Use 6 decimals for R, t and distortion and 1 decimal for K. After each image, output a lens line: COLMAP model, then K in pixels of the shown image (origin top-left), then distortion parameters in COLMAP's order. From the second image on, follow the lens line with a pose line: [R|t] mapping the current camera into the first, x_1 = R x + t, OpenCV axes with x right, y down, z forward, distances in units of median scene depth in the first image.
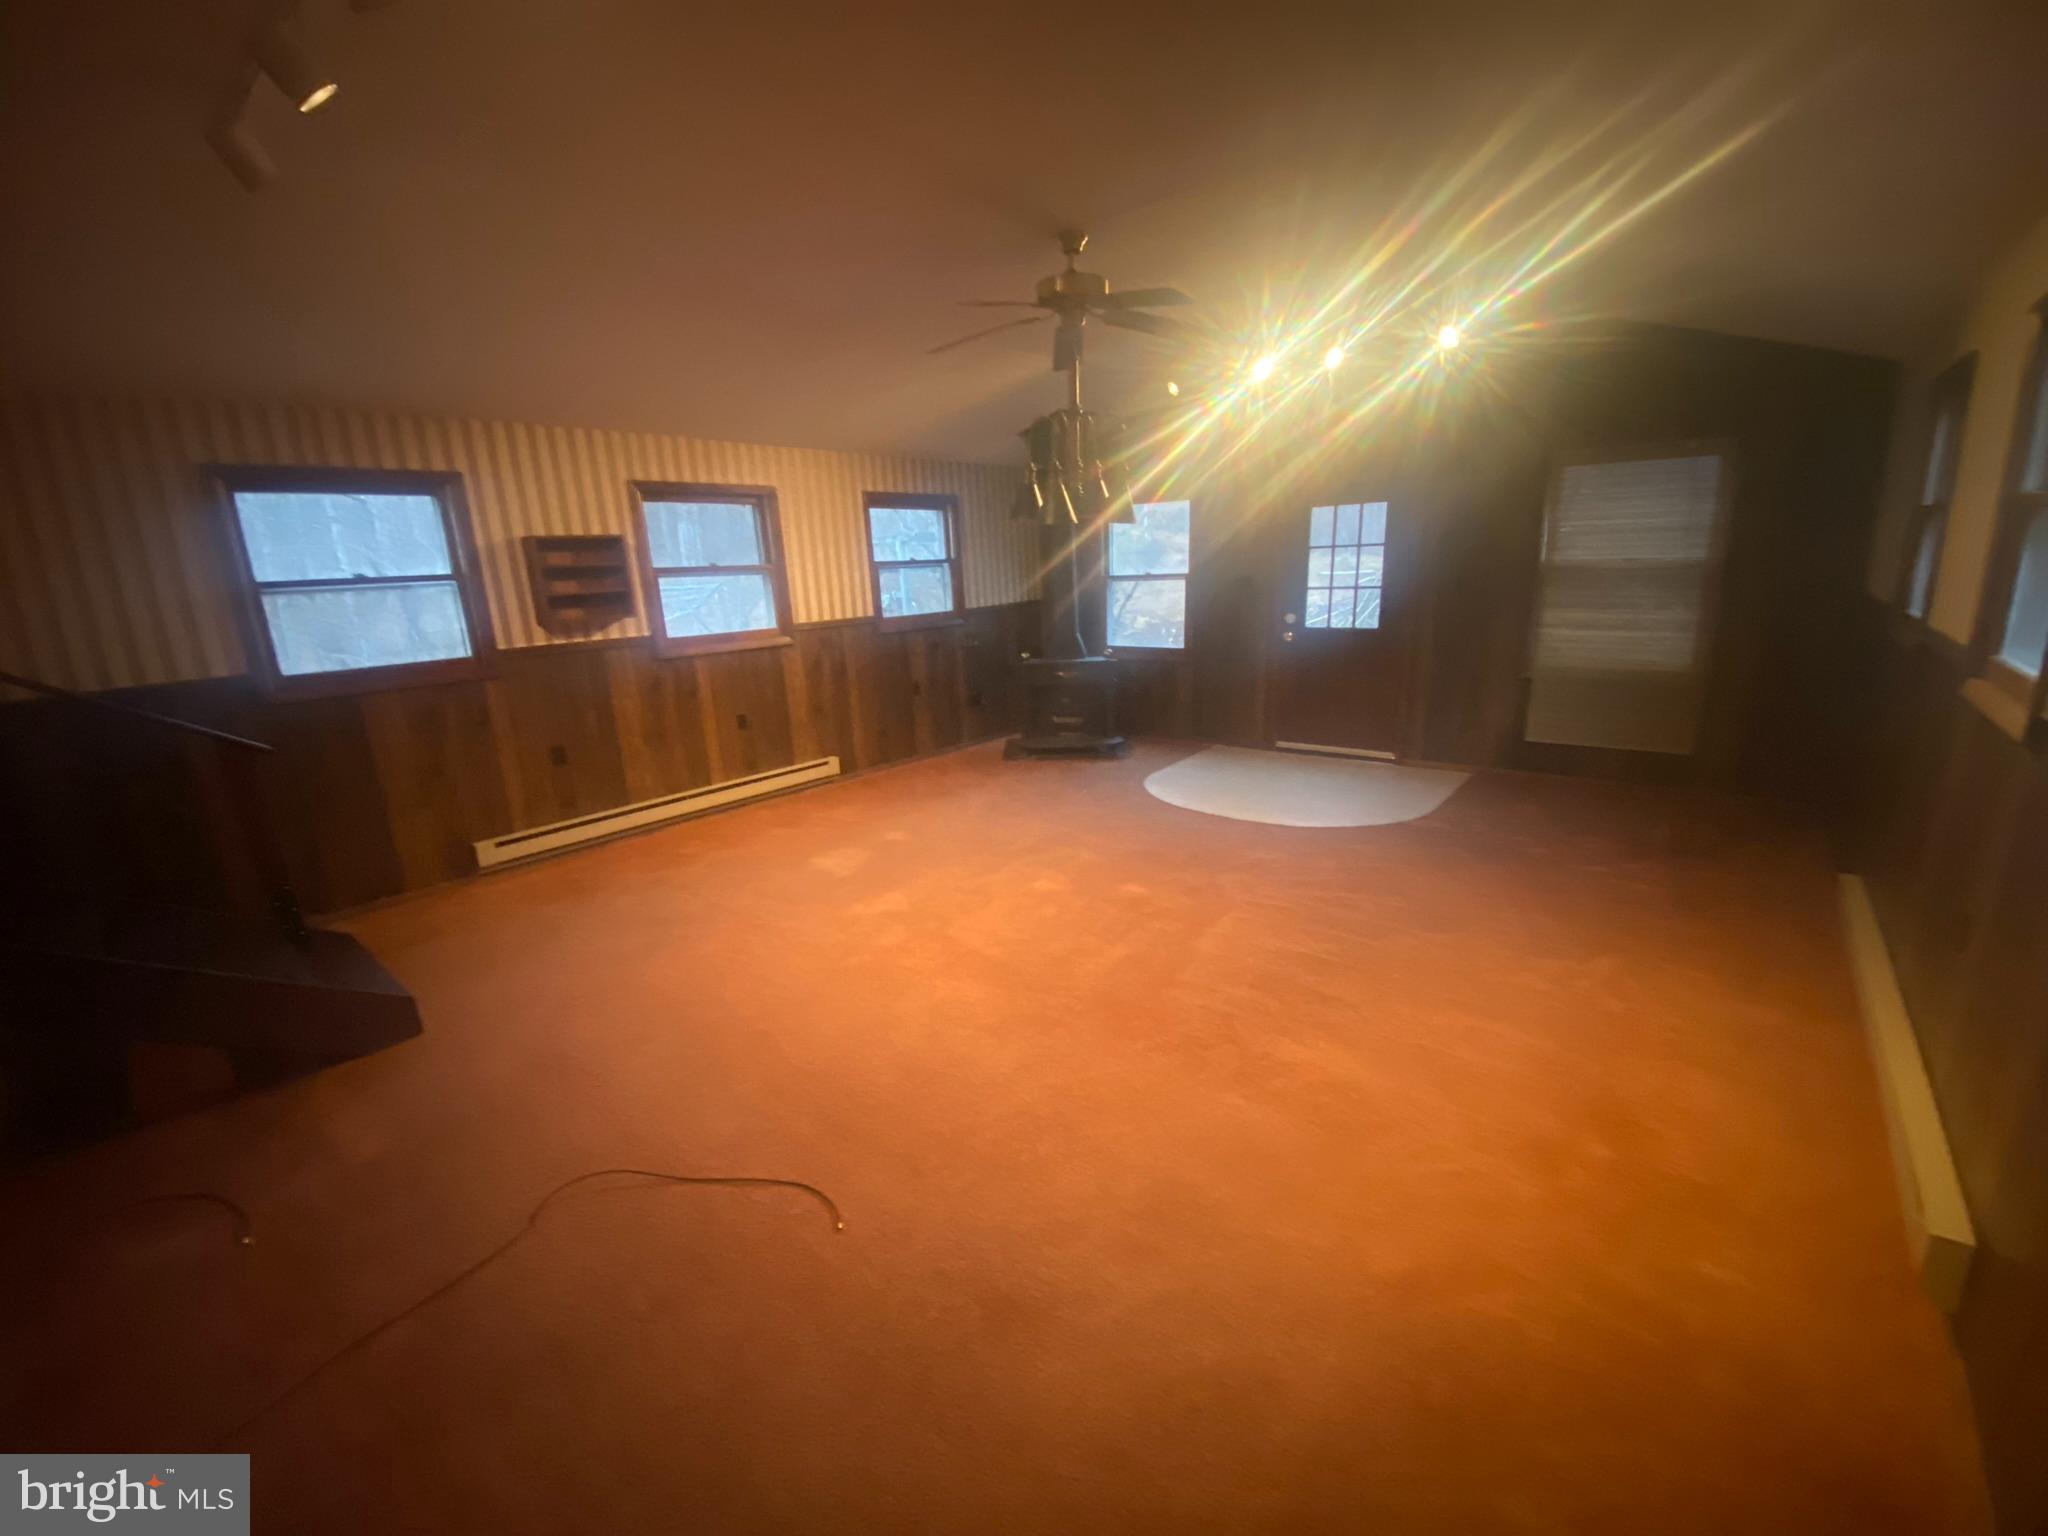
lens RADIAL K [[848.6, 0, 1025.4], [0, 848.6, 761.3], [0, 0, 1]] dist [0.009040, -0.012277]
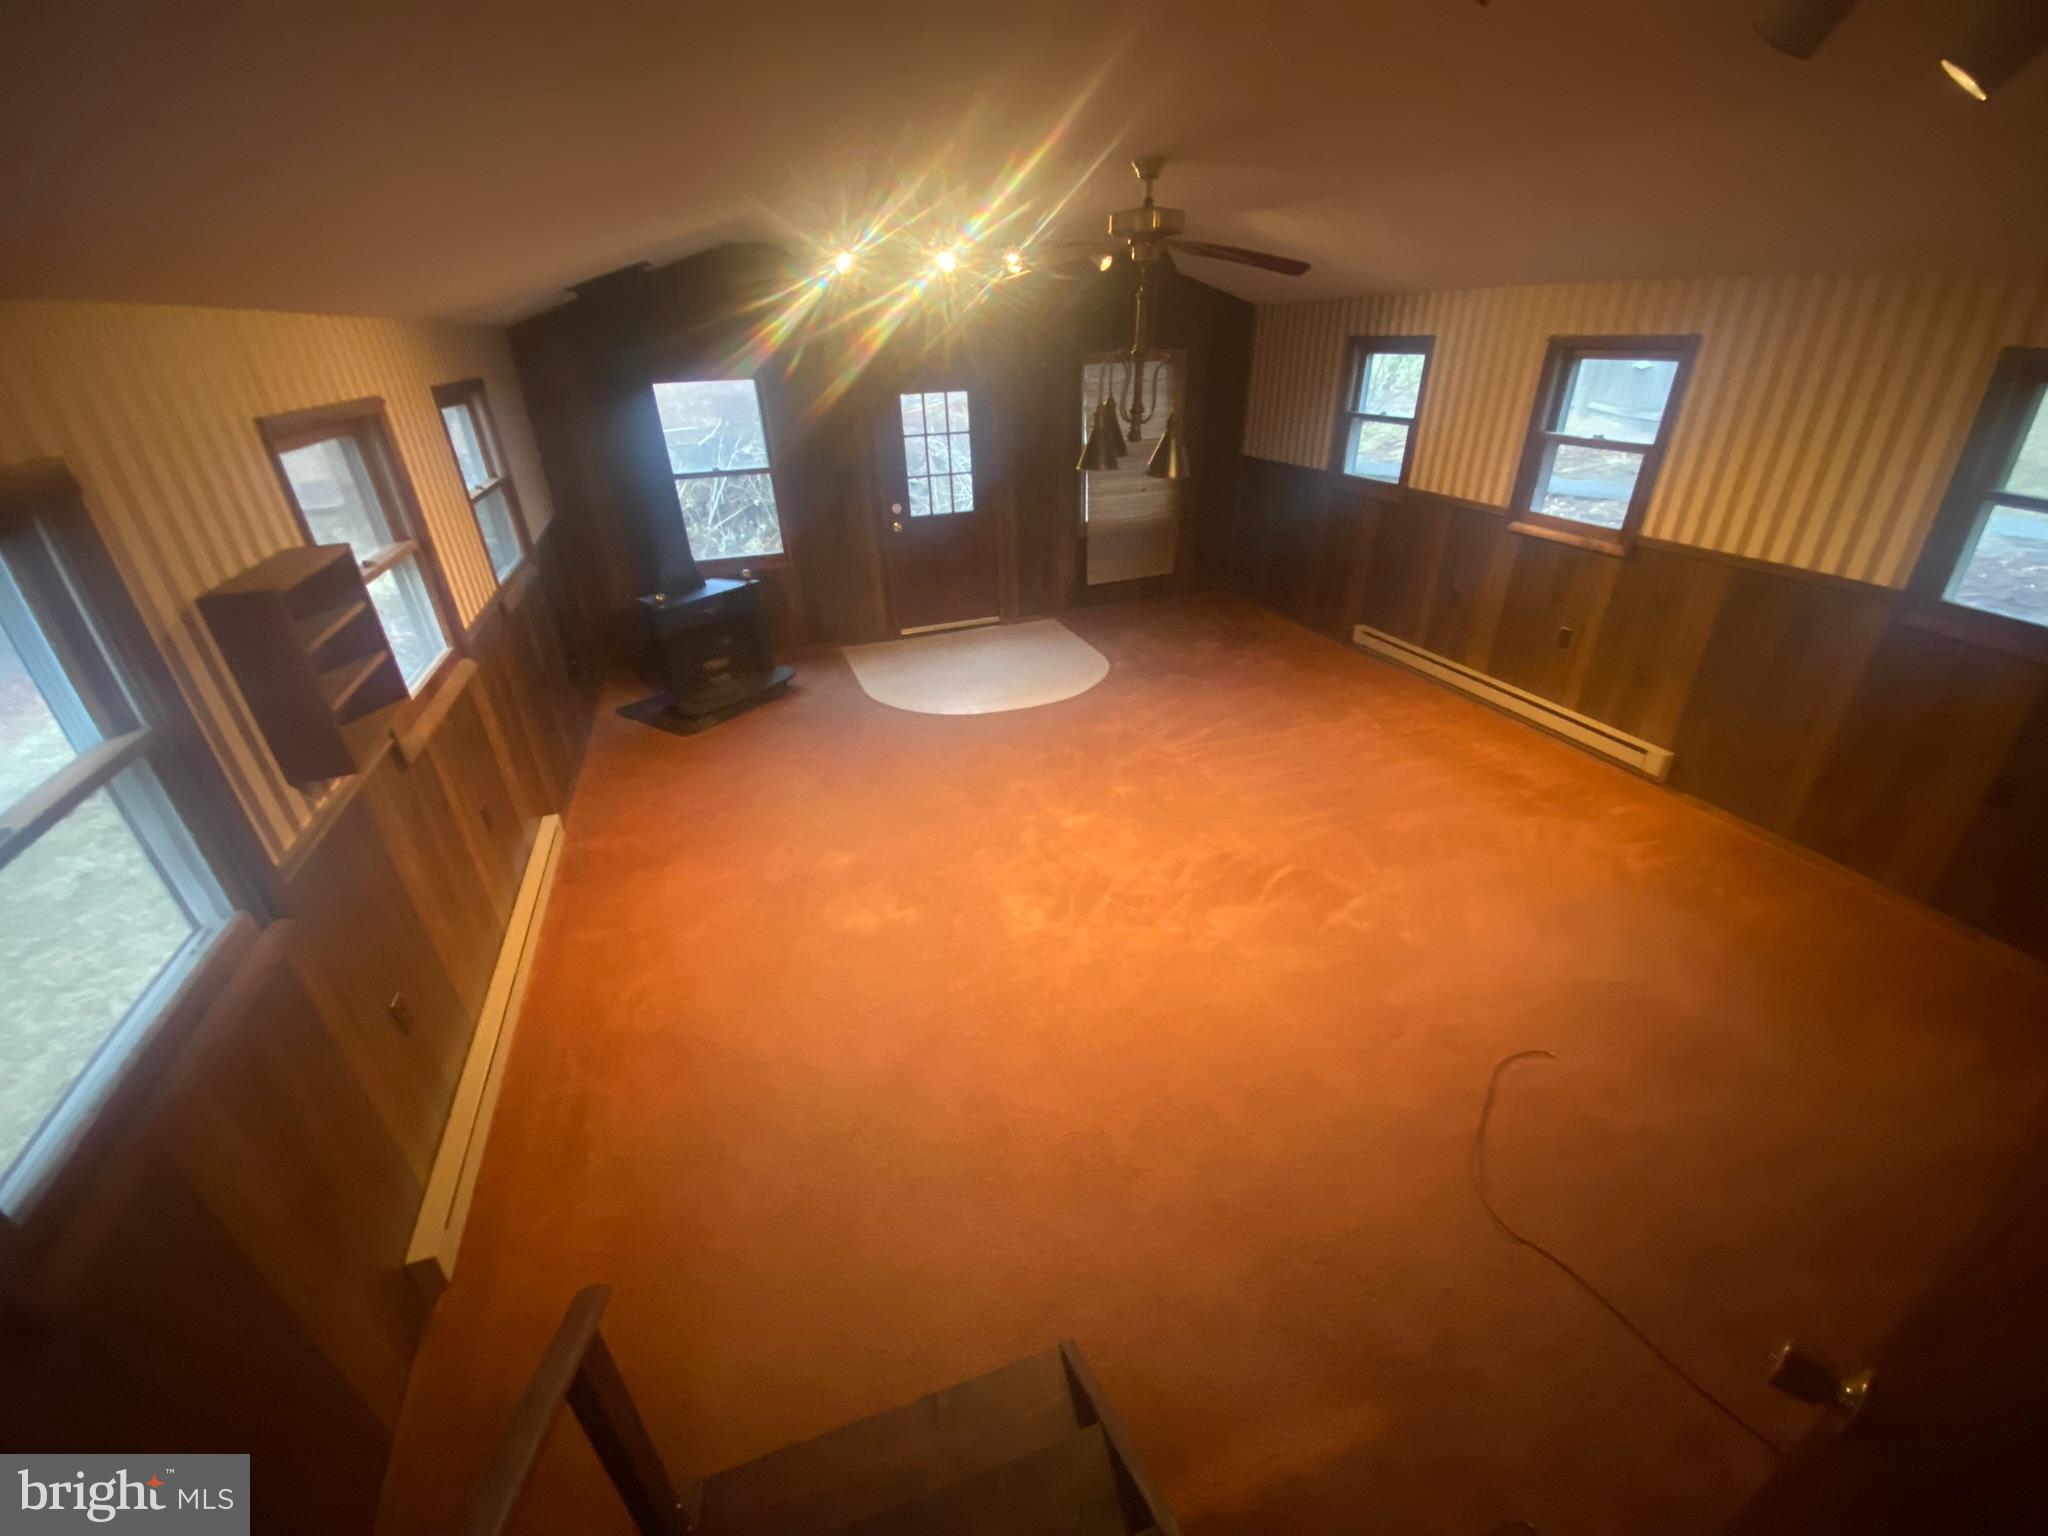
lens RADIAL K [[848.6, 0, 1030.3], [0, 848.6, 771.3], [0, 0, 1]] dist [0.009040, -0.012277]
pose [[0.494324, -0.375970, 0.783767, -0.576406], [0.201559, 0.926631, 0.317378, -0.183419], [-0.845587, 0.001088, 0.533836, 0.348816]]
